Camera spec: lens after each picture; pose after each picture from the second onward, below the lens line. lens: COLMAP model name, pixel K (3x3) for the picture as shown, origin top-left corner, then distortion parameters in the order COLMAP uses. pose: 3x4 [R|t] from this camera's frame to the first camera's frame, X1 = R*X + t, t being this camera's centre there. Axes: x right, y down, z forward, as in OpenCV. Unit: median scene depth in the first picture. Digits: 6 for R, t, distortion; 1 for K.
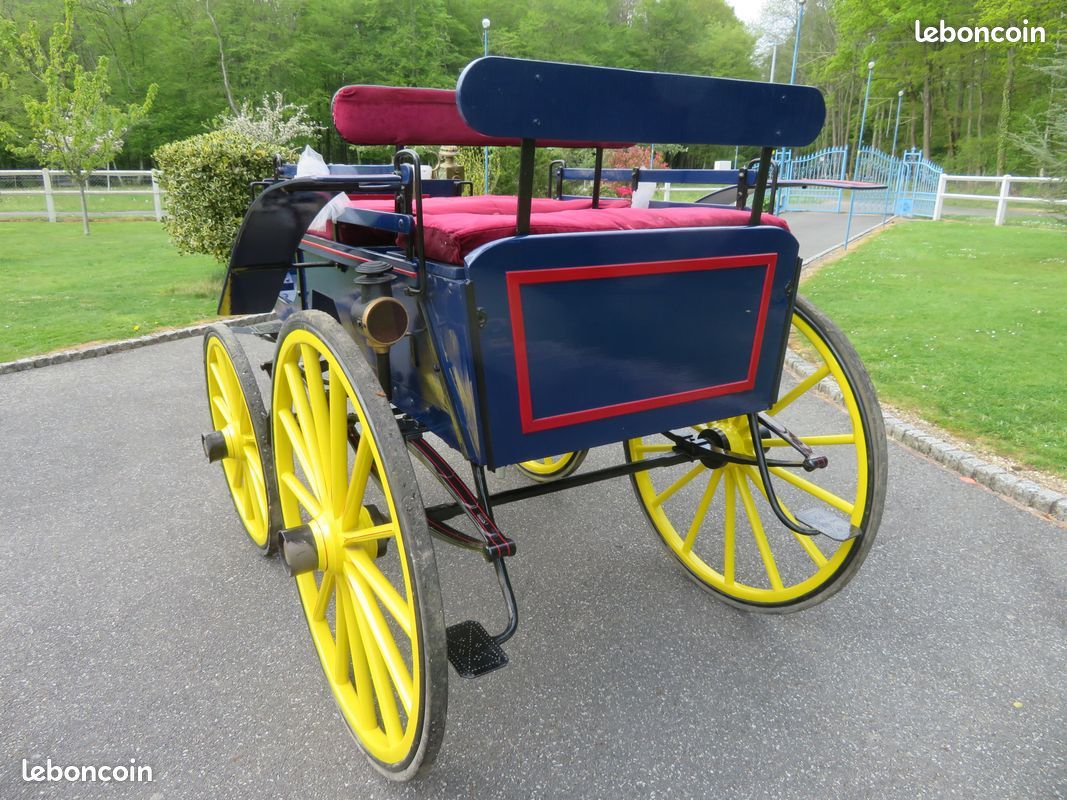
lens RADIAL K [[765.4, 0, 533.2], [0, 765.4, 388.8], [0, 0, 1]] dist [-0.005125, -0.003079]
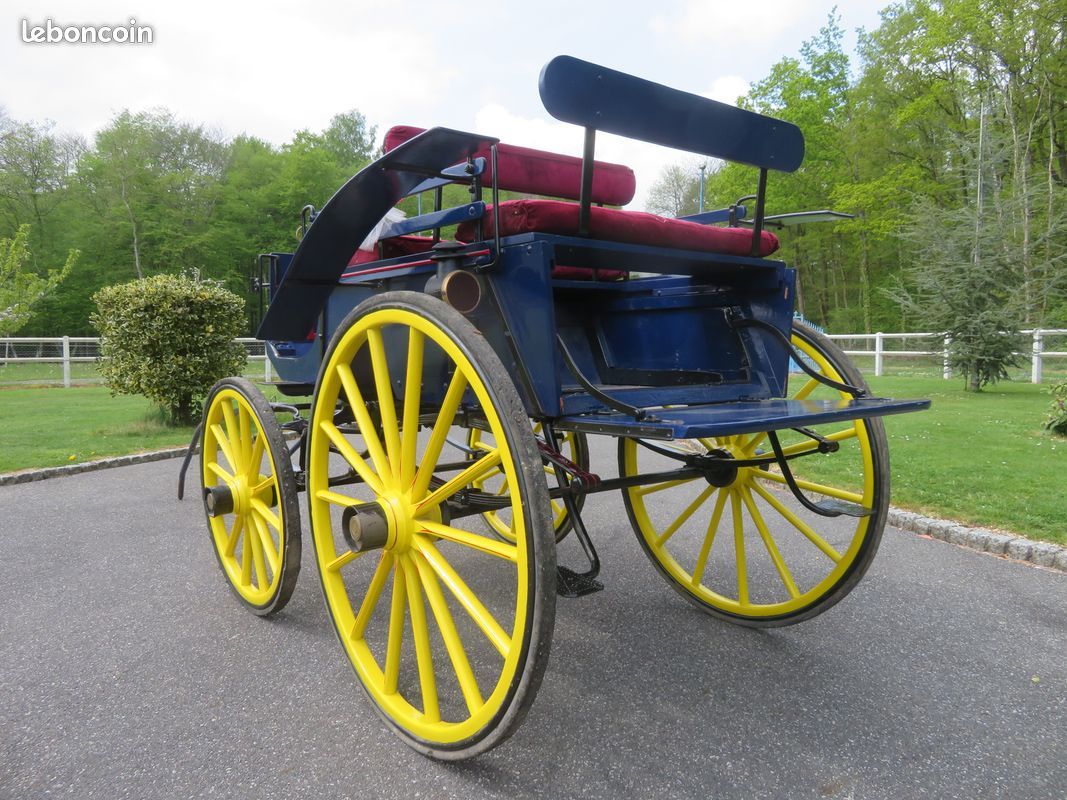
lens RADIAL K [[765.4, 0, 533.2], [0, 765.4, 388.8], [0, 0, 1]] dist [-0.005125, -0.003079]
pose [[0.992301, -0.022760, 0.121739, -0.070014], [0.049616, 0.973695, -0.222388, 0.091132], [-0.113475, 0.226717, 0.967328, -0.012582]]
